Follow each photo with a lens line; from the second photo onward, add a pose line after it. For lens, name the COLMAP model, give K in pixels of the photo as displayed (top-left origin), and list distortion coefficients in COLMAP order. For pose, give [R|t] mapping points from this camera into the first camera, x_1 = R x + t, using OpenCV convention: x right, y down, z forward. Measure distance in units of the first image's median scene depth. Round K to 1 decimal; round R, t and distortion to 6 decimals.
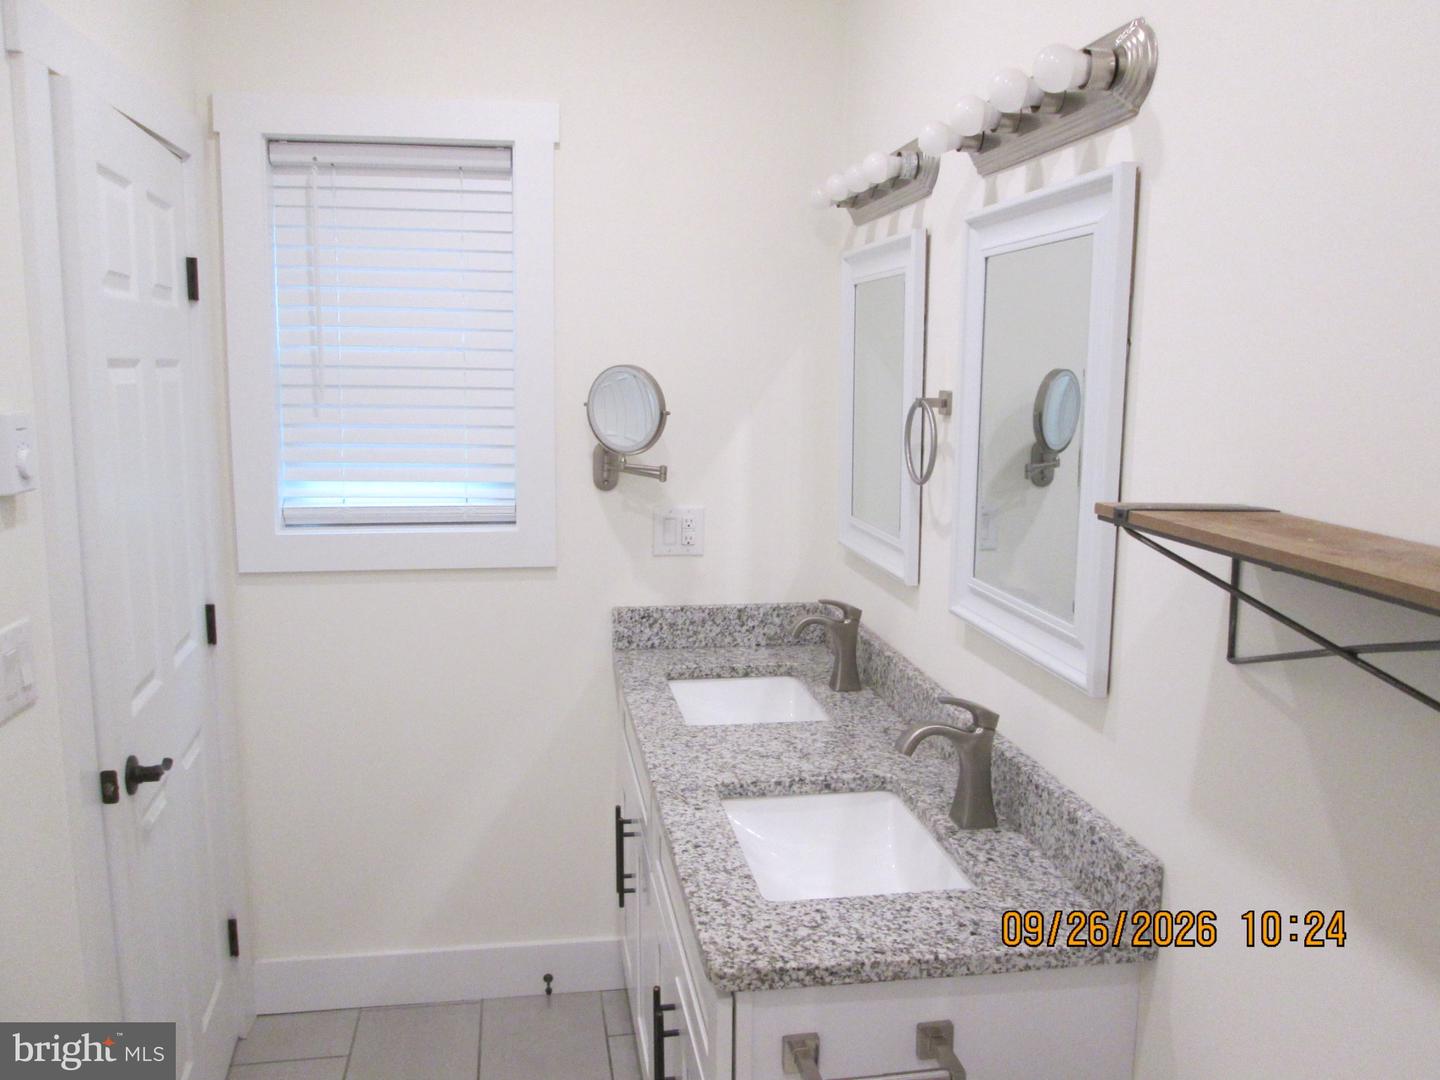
lens RADIAL K [[1186.6, 0, 692.1], [0, 1186.6, 534.4], [0, 0, 1]] dist [-0.057176, 0.019384]
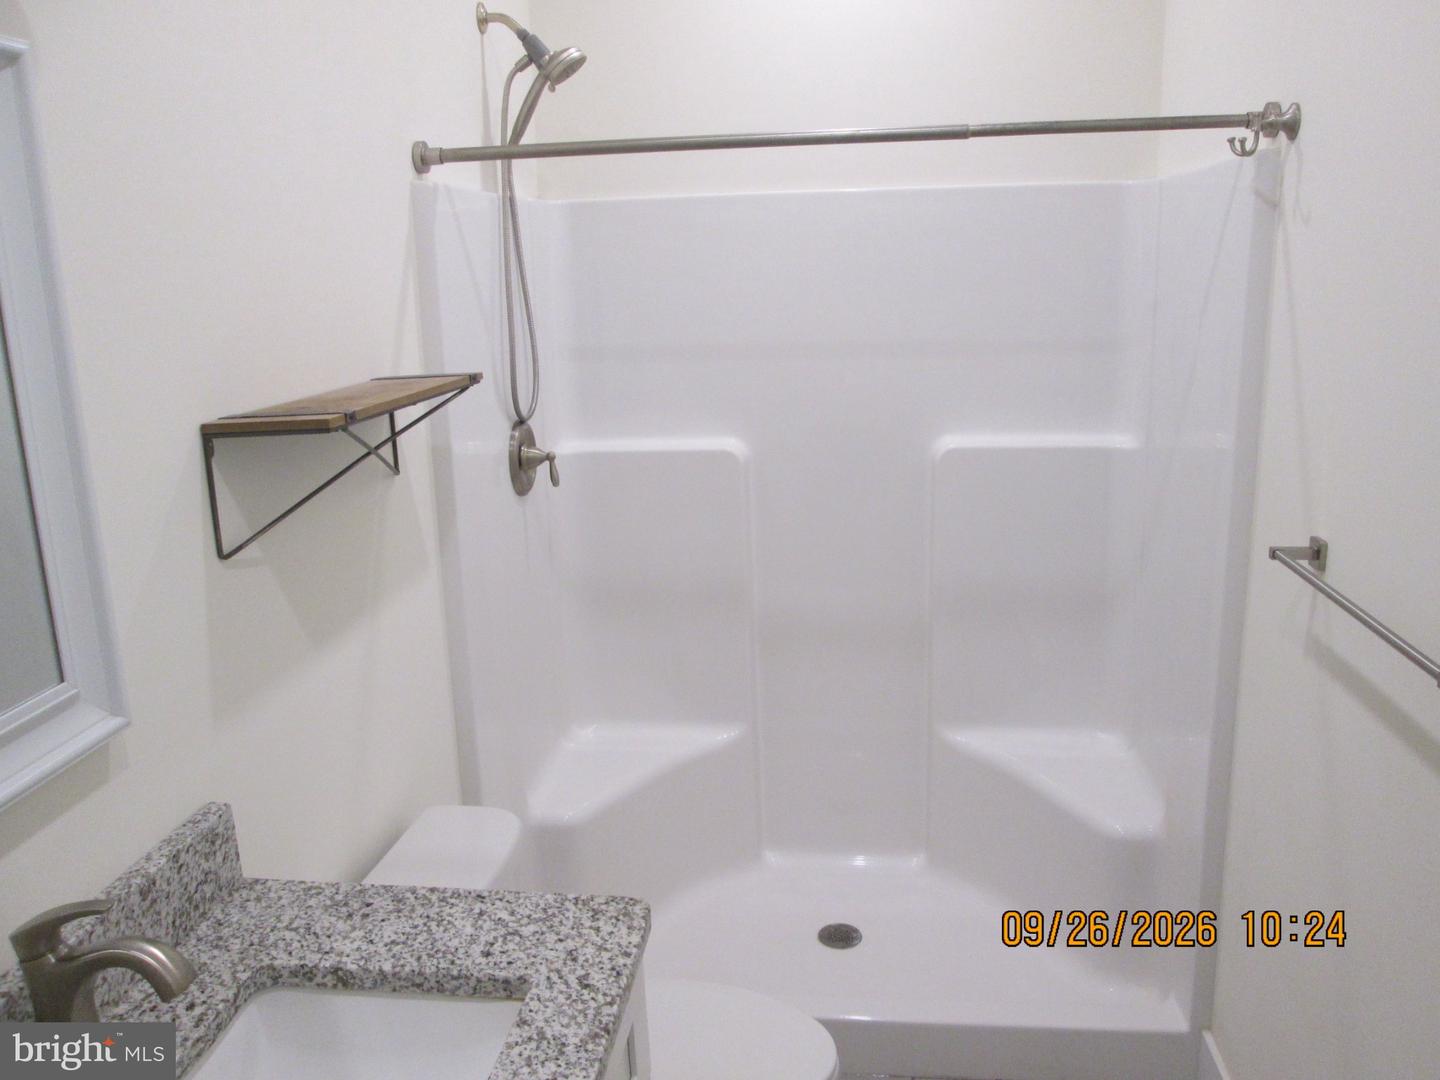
lens RADIAL K [[1186.6, 0, 692.1], [0, 1186.6, 534.4], [0, 0, 1]] dist [-0.057176, 0.019384]
pose [[-0.958063, -0.032856, 0.284667, -0.274944], [0.079462, 0.923987, 0.374079, -0.275660], [-0.275319, 0.381011, -0.882627, 1.647983]]
